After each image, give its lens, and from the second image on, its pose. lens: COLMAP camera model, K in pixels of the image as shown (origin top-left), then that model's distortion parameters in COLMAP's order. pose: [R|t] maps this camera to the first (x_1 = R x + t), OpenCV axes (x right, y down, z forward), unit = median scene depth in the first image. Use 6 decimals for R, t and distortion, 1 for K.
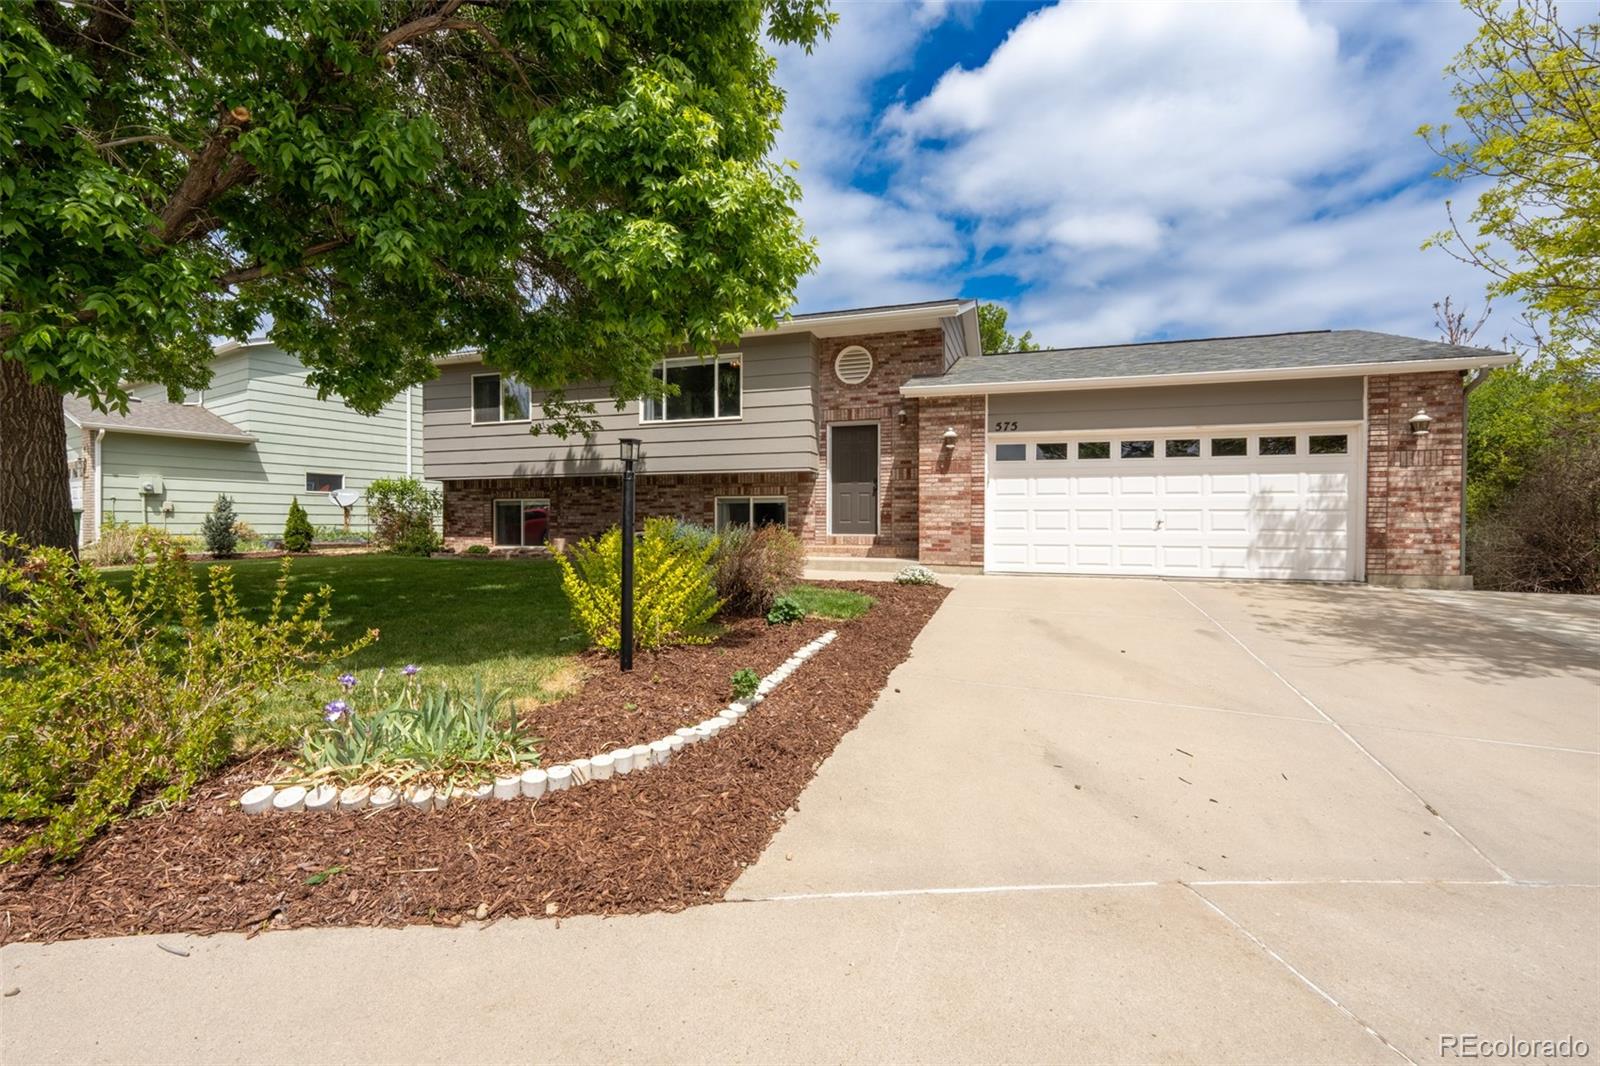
lens RADIAL K [[709.8, 0, 791.4], [0, 709.8, 535.3], [0, 0, 1]] dist [-0.007532, 0.000412]
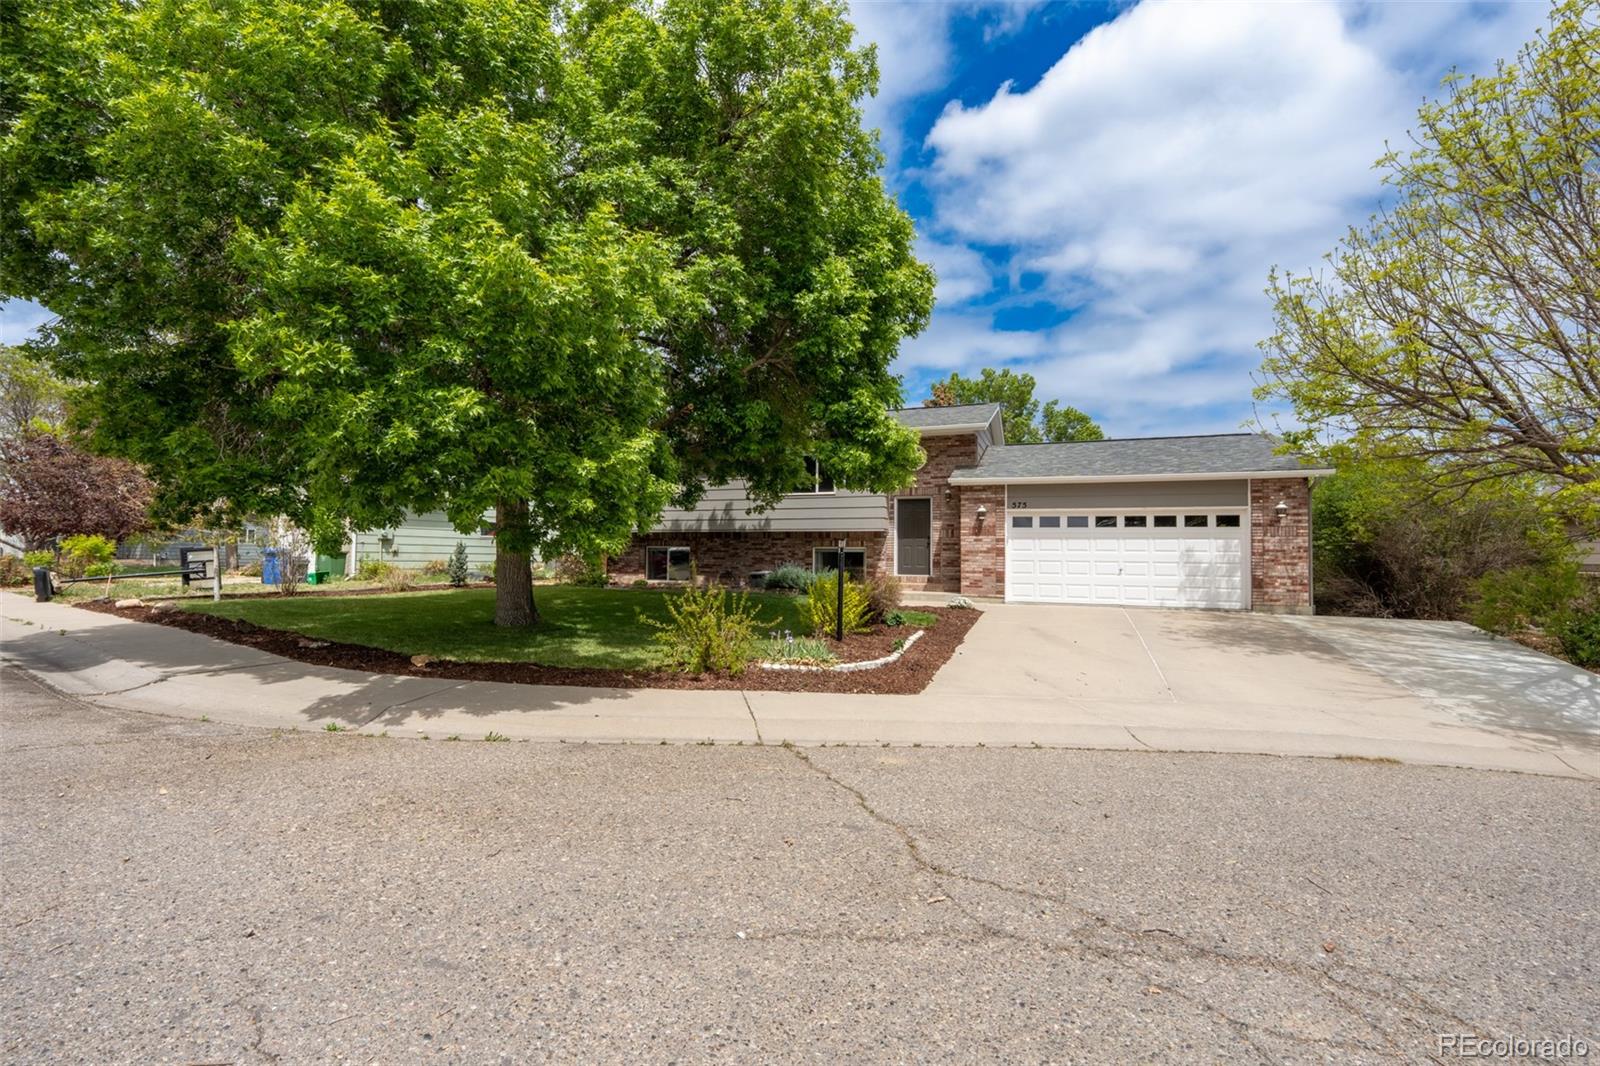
lens RADIAL K [[709.8, 0, 791.4], [0, 709.8, 535.3], [0, 0, 1]] dist [-0.007532, 0.000412]
pose [[0.999355, 0.006210, -0.035374, -0.125359], [-0.007816, 0.998937, -0.045433, -0.016597], [0.035054, 0.045680, 0.998341, -0.511488]]
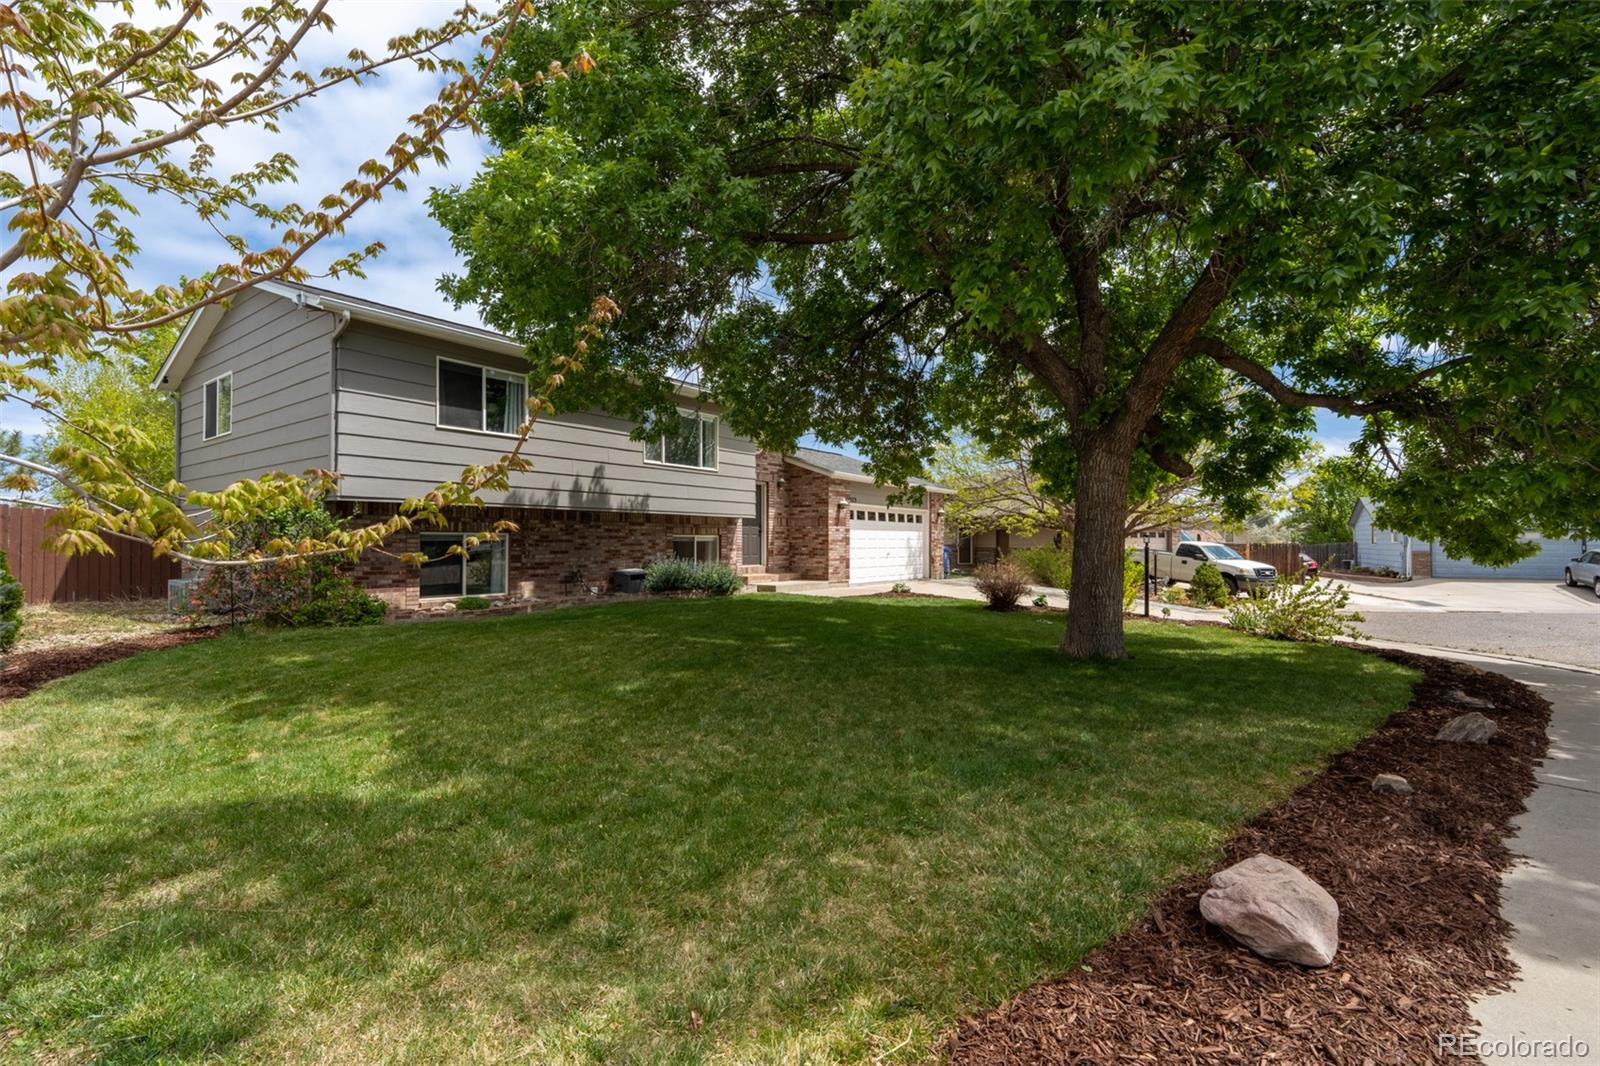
lens RADIAL K [[709.8, 0, 791.4], [0, 709.8, 535.3], [0, 0, 1]] dist [-0.007532, 0.000412]
pose [[0.301718, 0.005950, 0.953379, -1.358597], [0.011476, 0.999885, -0.009872, -0.050923], [-0.953328, 0.013919, 0.301616, 0.613005]]
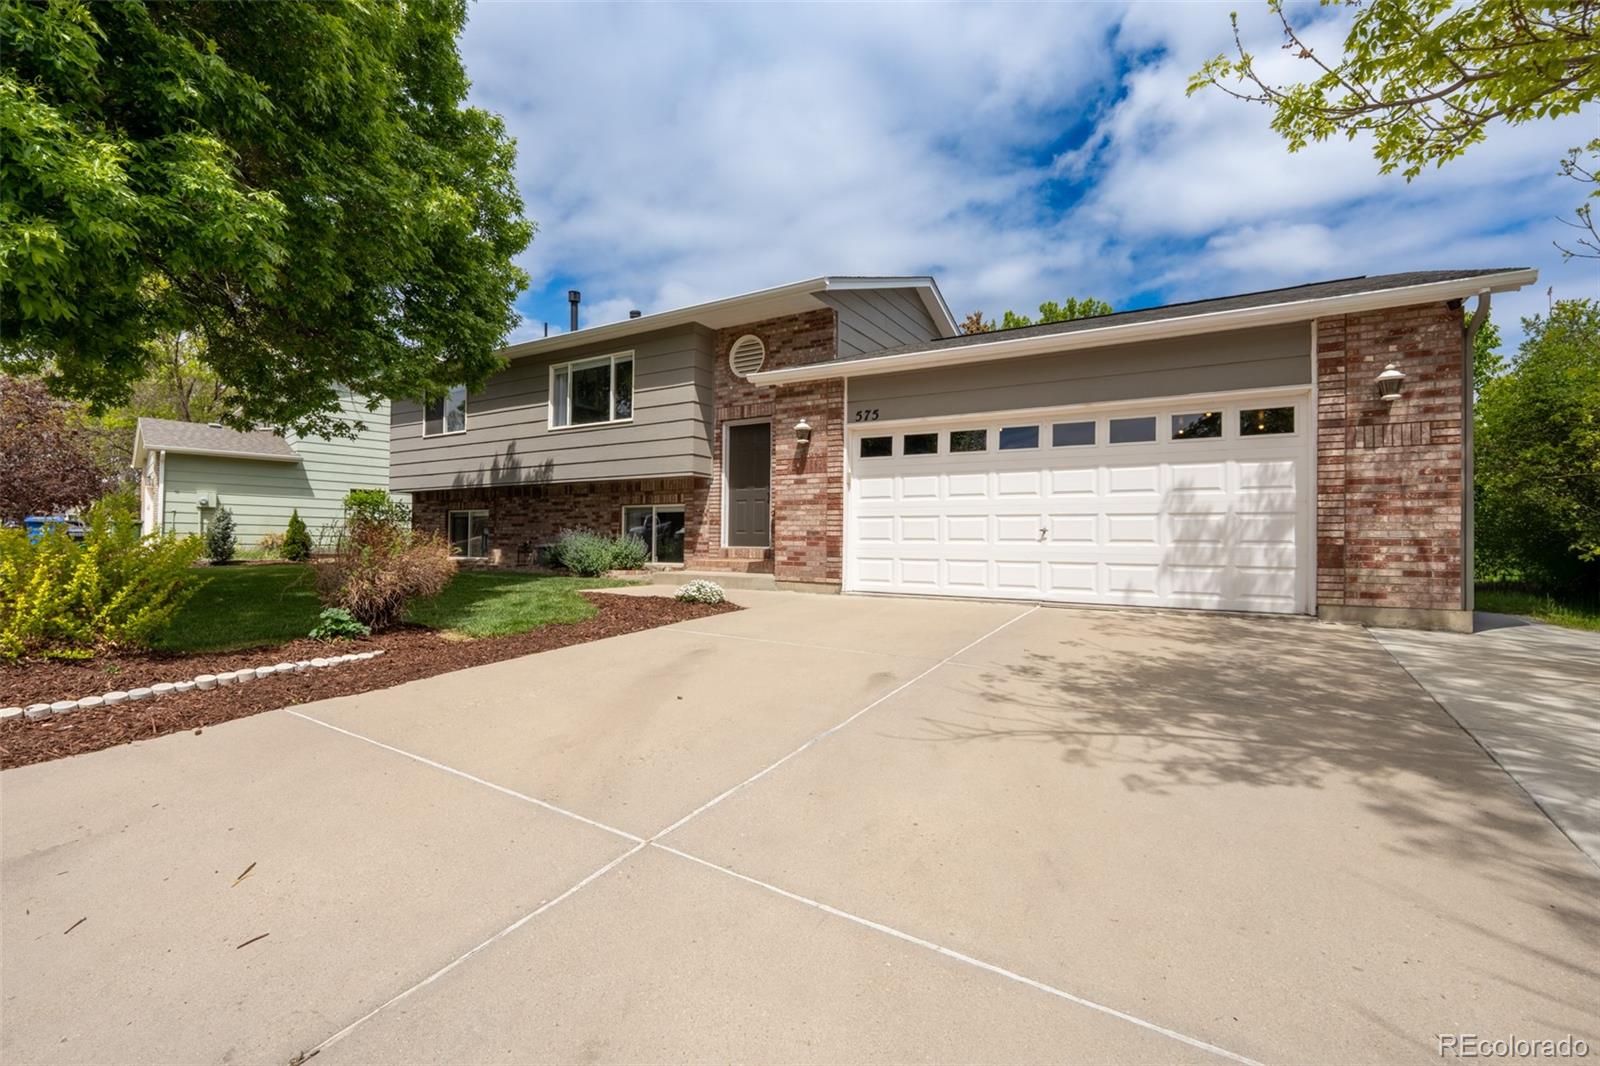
lens RADIAL K [[709.8, 0, 791.4], [0, 709.8, 535.3], [0, 0, 1]] dist [-0.007532, 0.000412]
pose [[0.974347, 0.004956, -0.224995, 0.396433], [-0.011857, 0.999500, -0.029328, 0.011397], [0.224737, 0.031244, 0.973918, 0.175851]]
